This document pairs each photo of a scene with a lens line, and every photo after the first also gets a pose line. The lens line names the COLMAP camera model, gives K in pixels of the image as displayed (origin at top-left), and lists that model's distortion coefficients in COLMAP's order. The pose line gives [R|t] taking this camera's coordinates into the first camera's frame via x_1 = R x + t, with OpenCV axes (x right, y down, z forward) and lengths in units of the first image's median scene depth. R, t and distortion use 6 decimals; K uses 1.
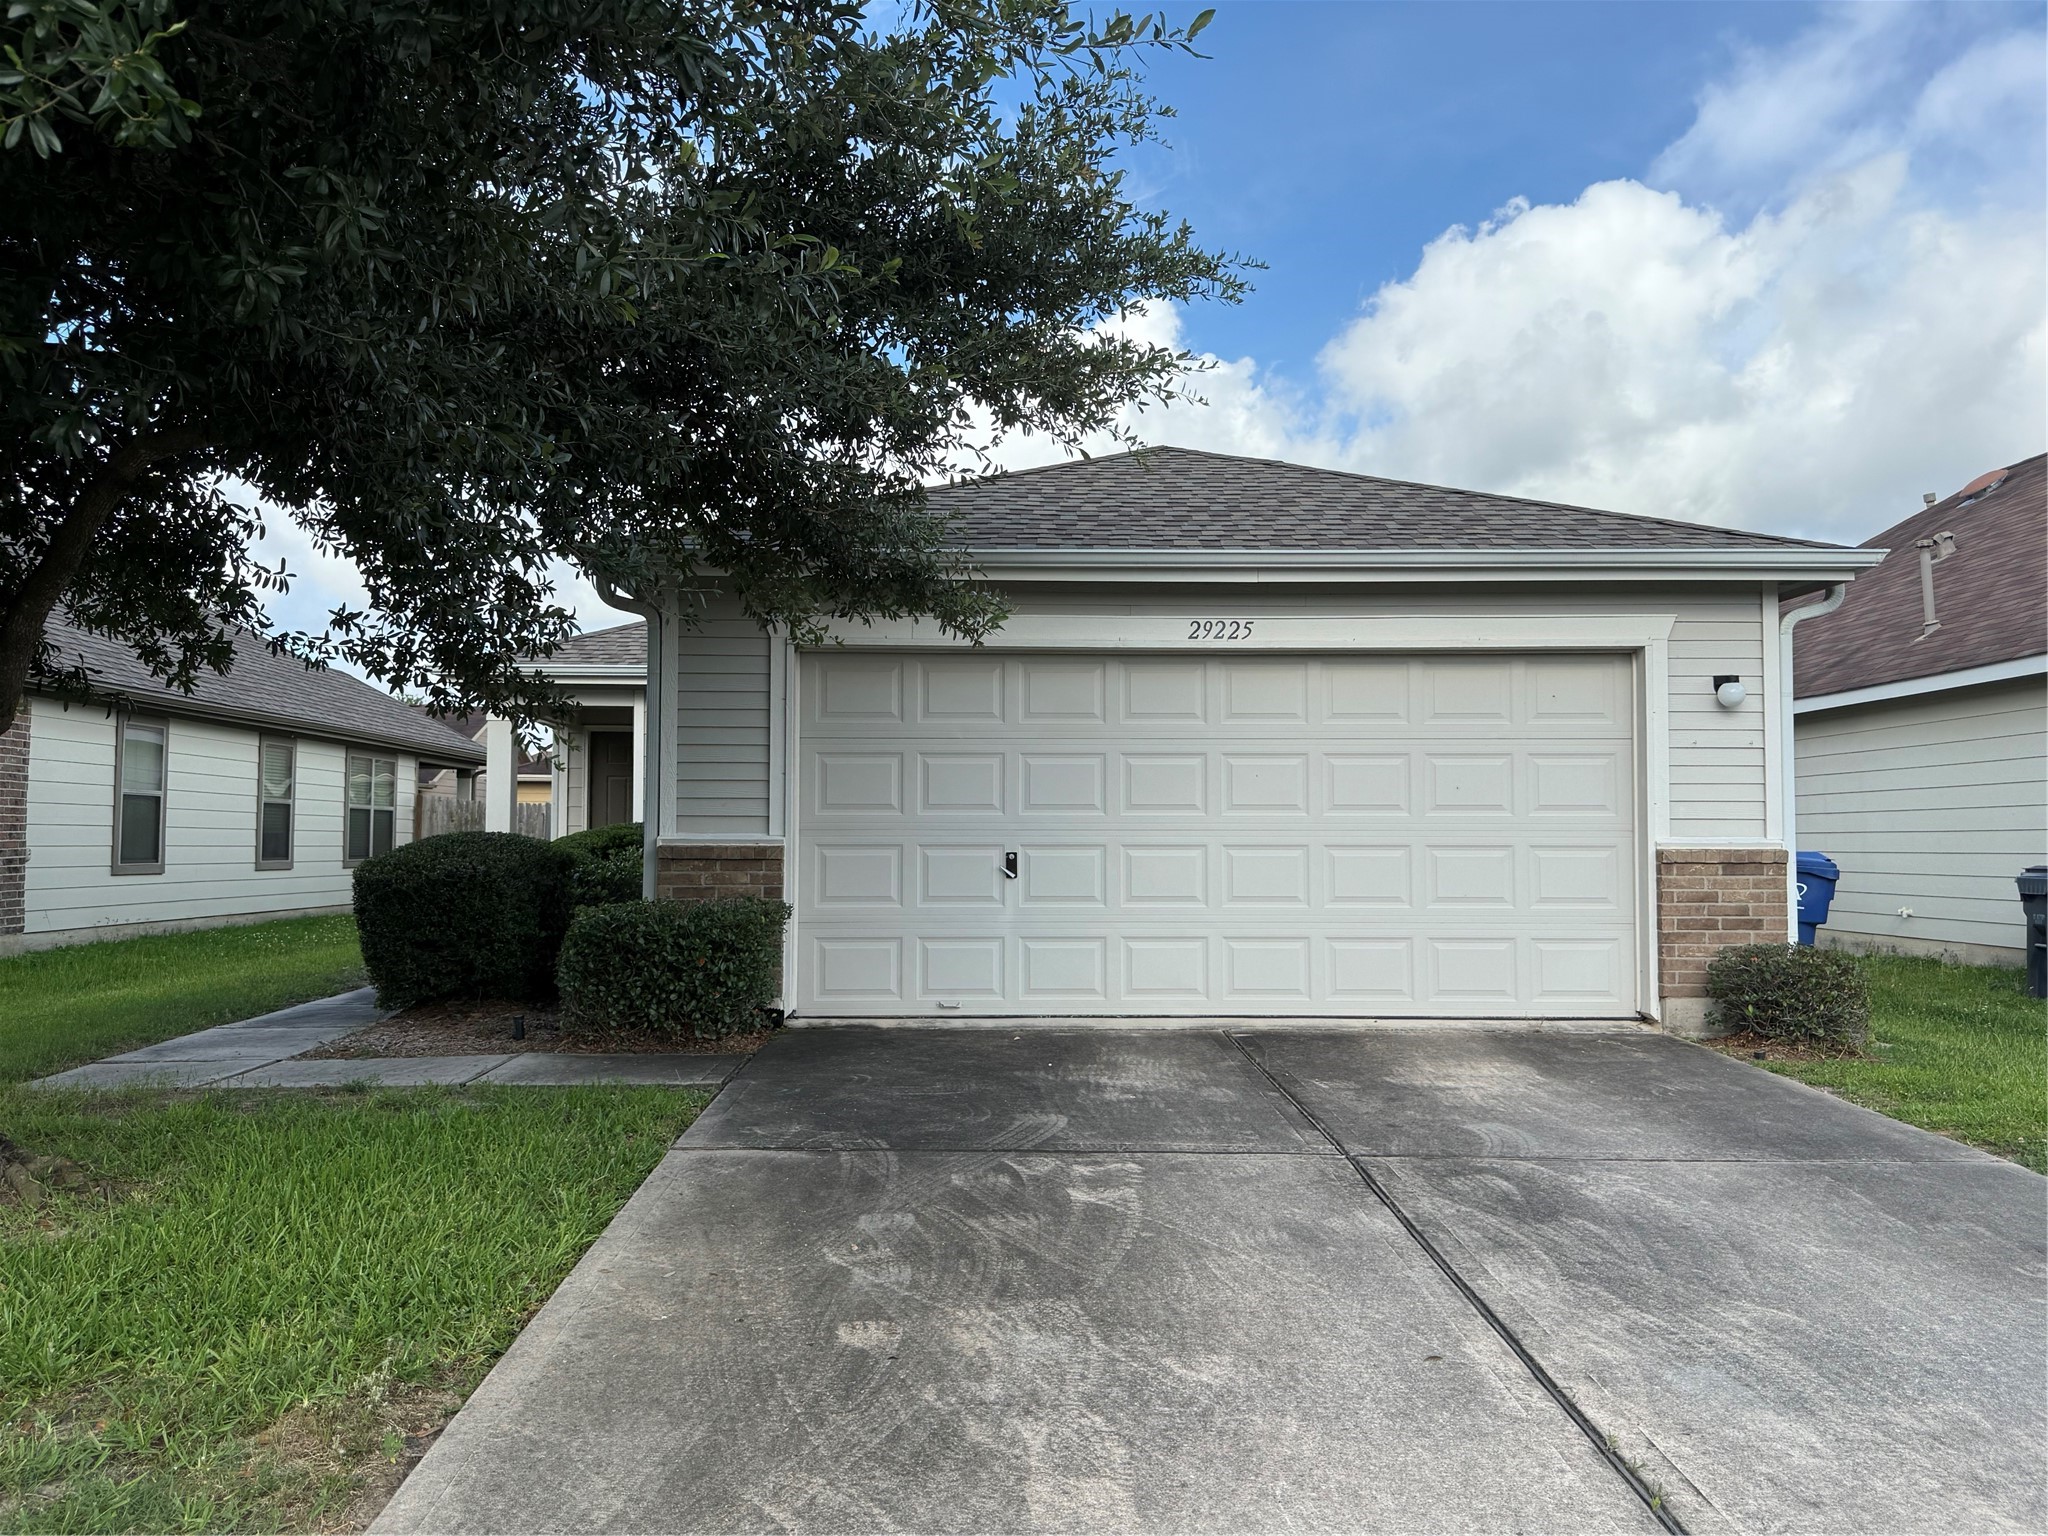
lens RADIAL K [[1617.1, 0, 1023.3], [0, 1617.1, 767.5], [0, 0, 1]] dist [0.006845, -0.000087]
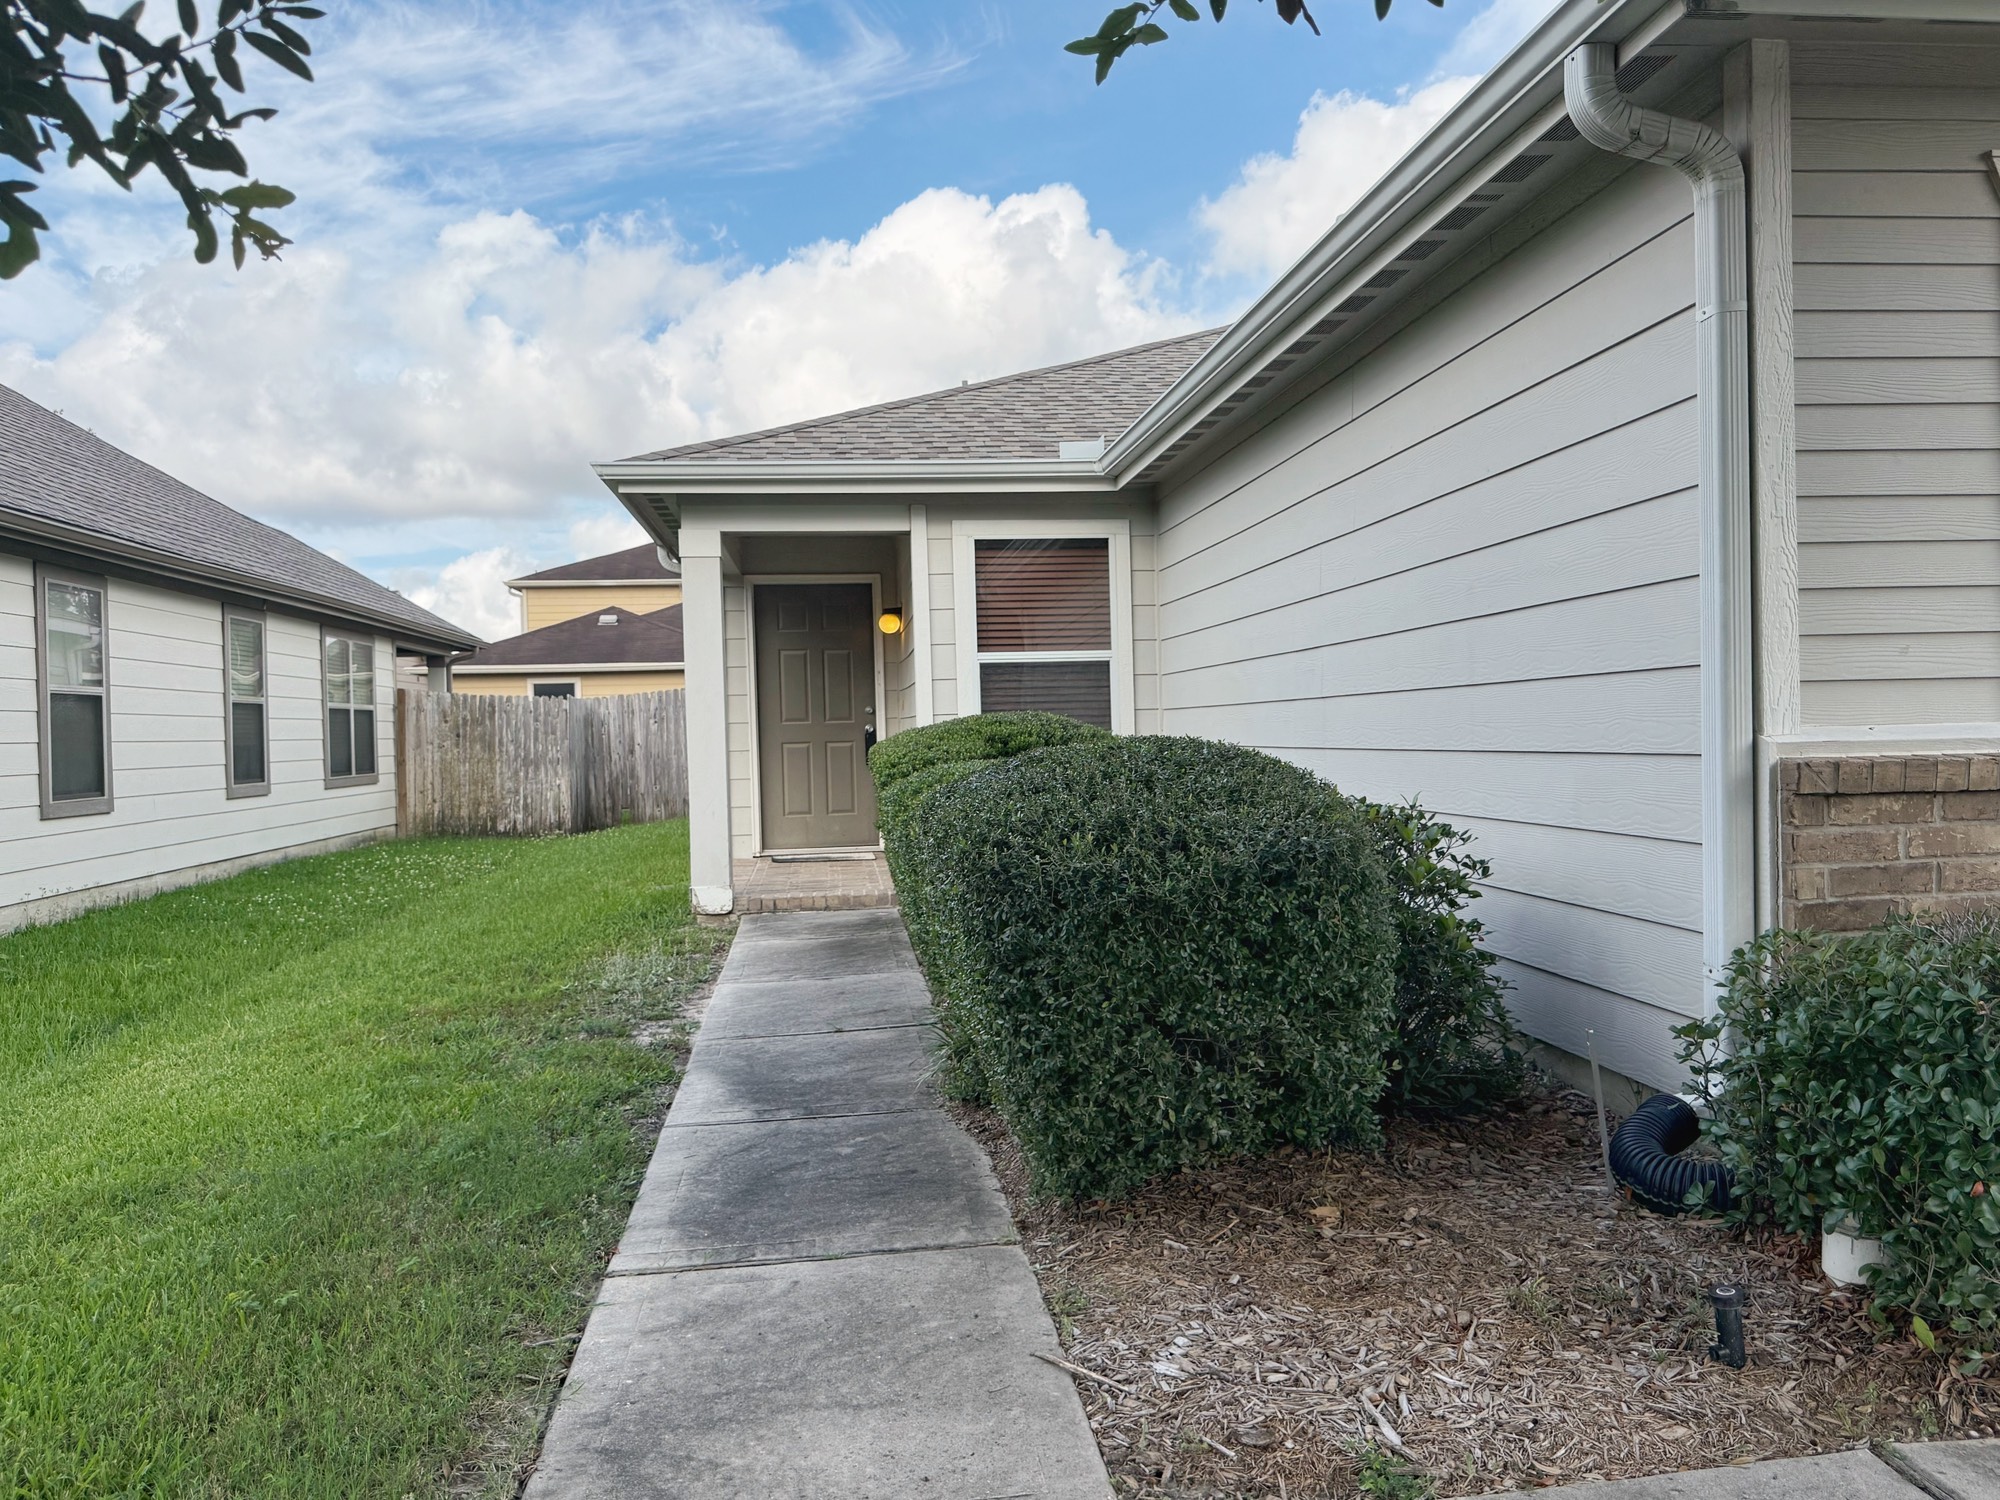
lens RADIAL K [[1578.1, 0, 999.8], [0, 1578.1, 757.8], [0, 0, 1]] dist [-0.024556, -0.007497]
pose [[0.995315, -0.029238, 0.092156, -0.238905], [0.023153, 0.997523, 0.066417, 0.009965], [-0.093870, -0.063972, 0.993527, 0.348965]]
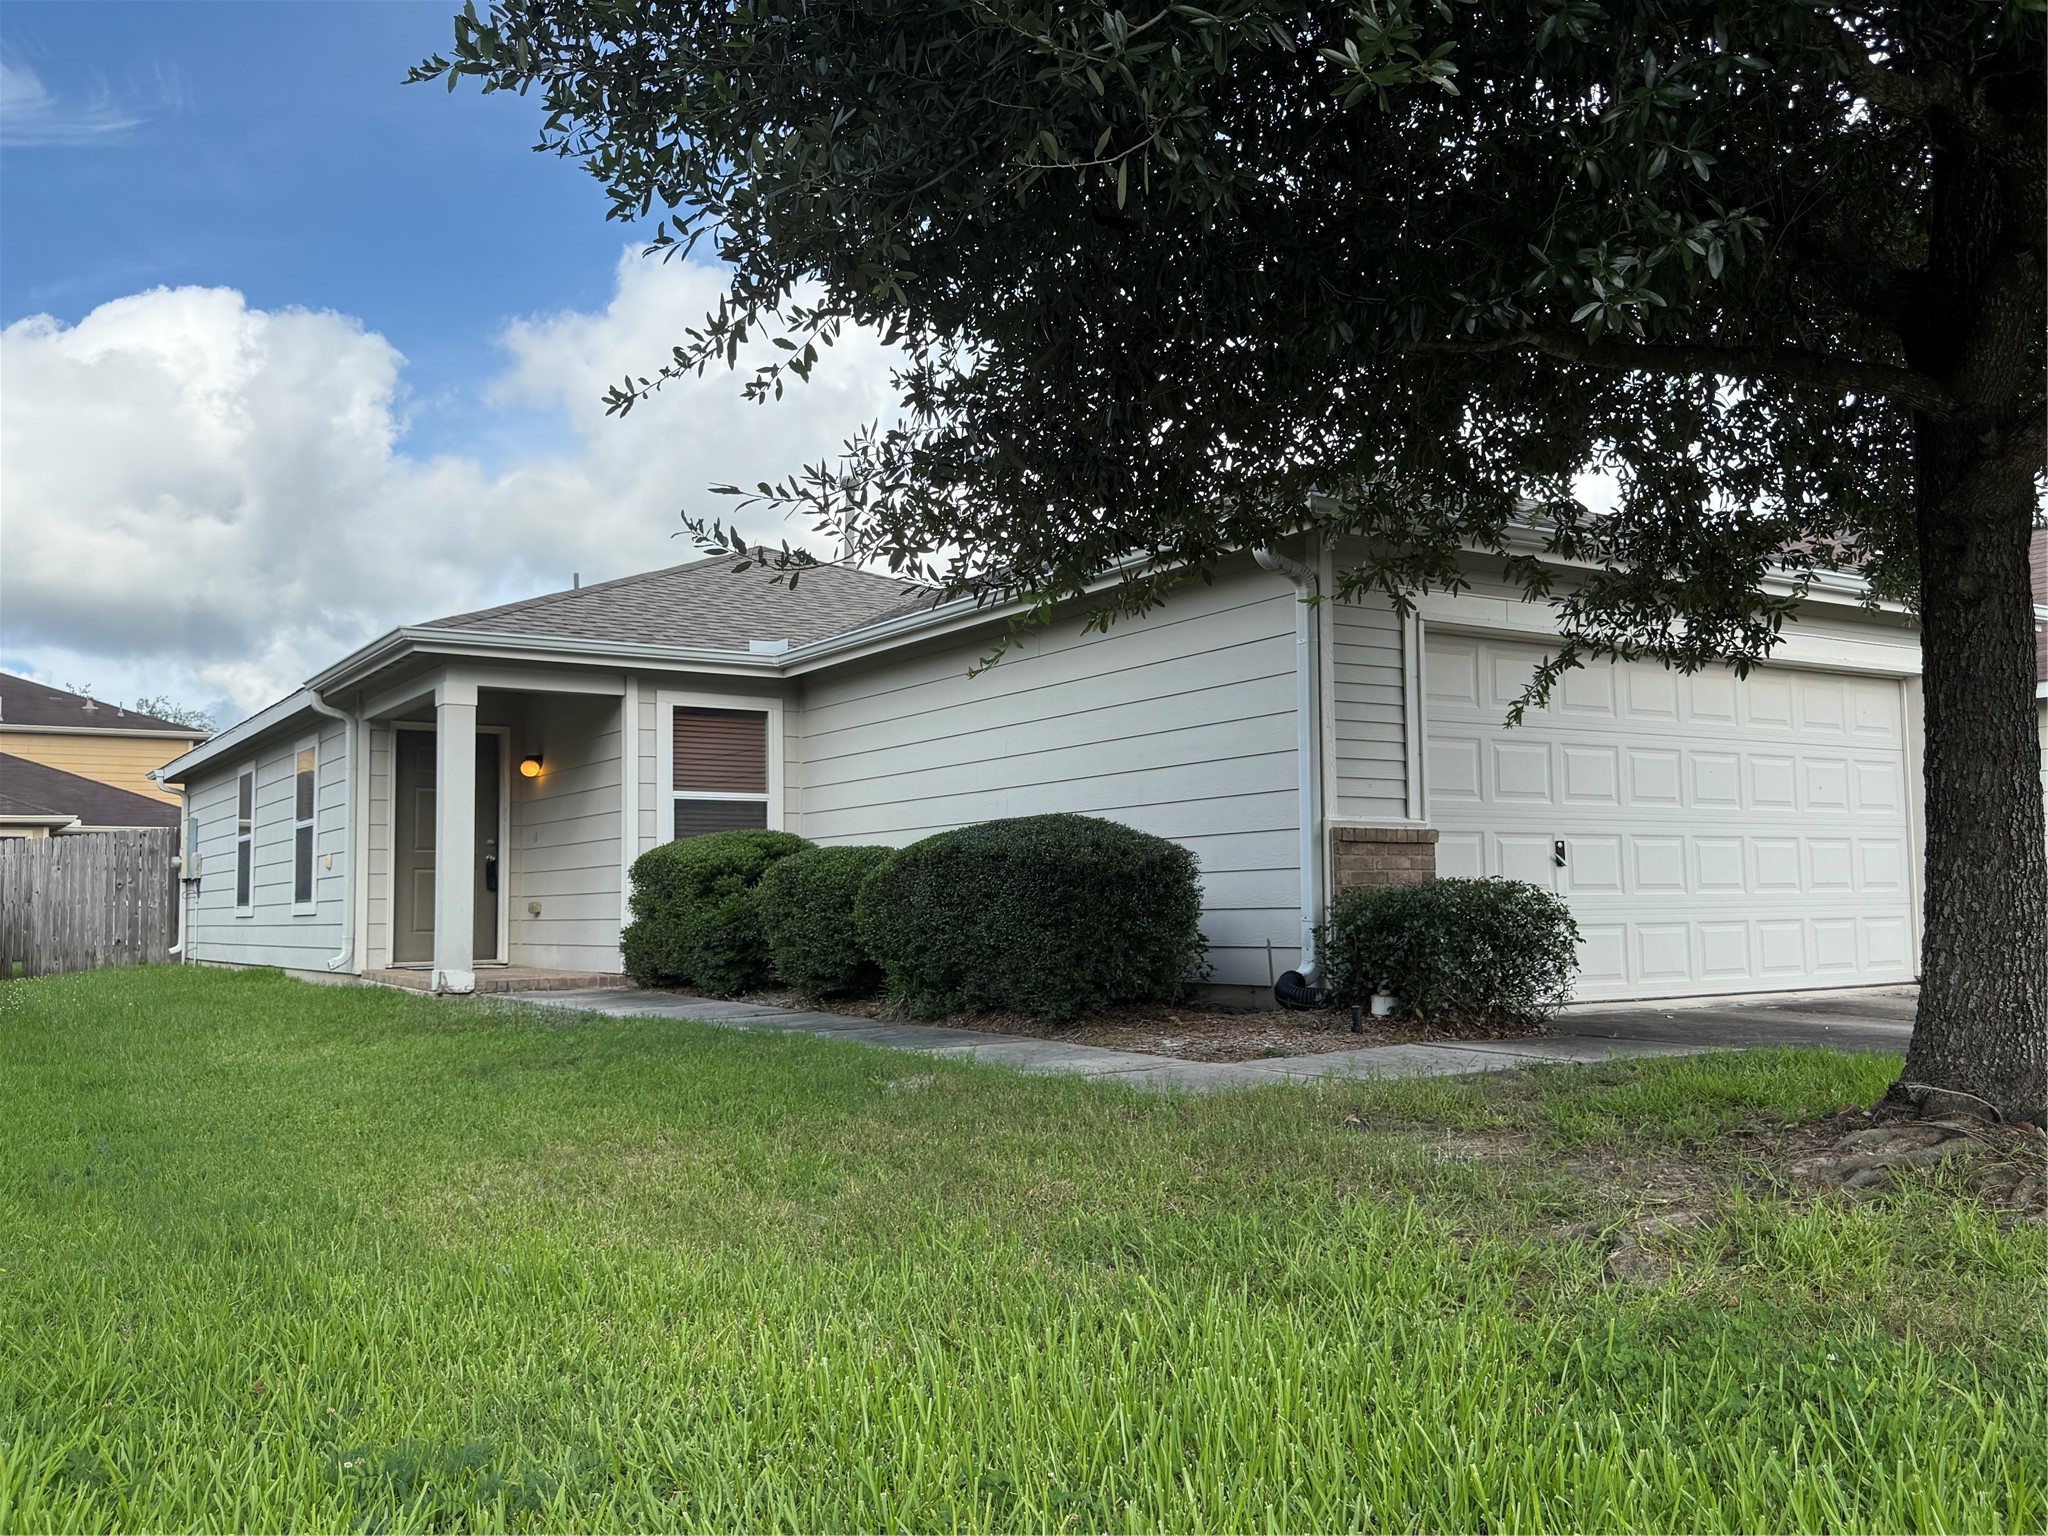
lens RADIAL K [[1727.5, 0, 1021.0], [0, 1727.5, 763.6], [0, 0, 1]] dist [0.024544, -0.008129]
pose [[0.843672, 0.031606, 0.535928, -0.486321], [-0.009499, 0.998988, -0.043960, 0.030437], [-0.536775, 0.031997, 0.843118, 0.142471]]
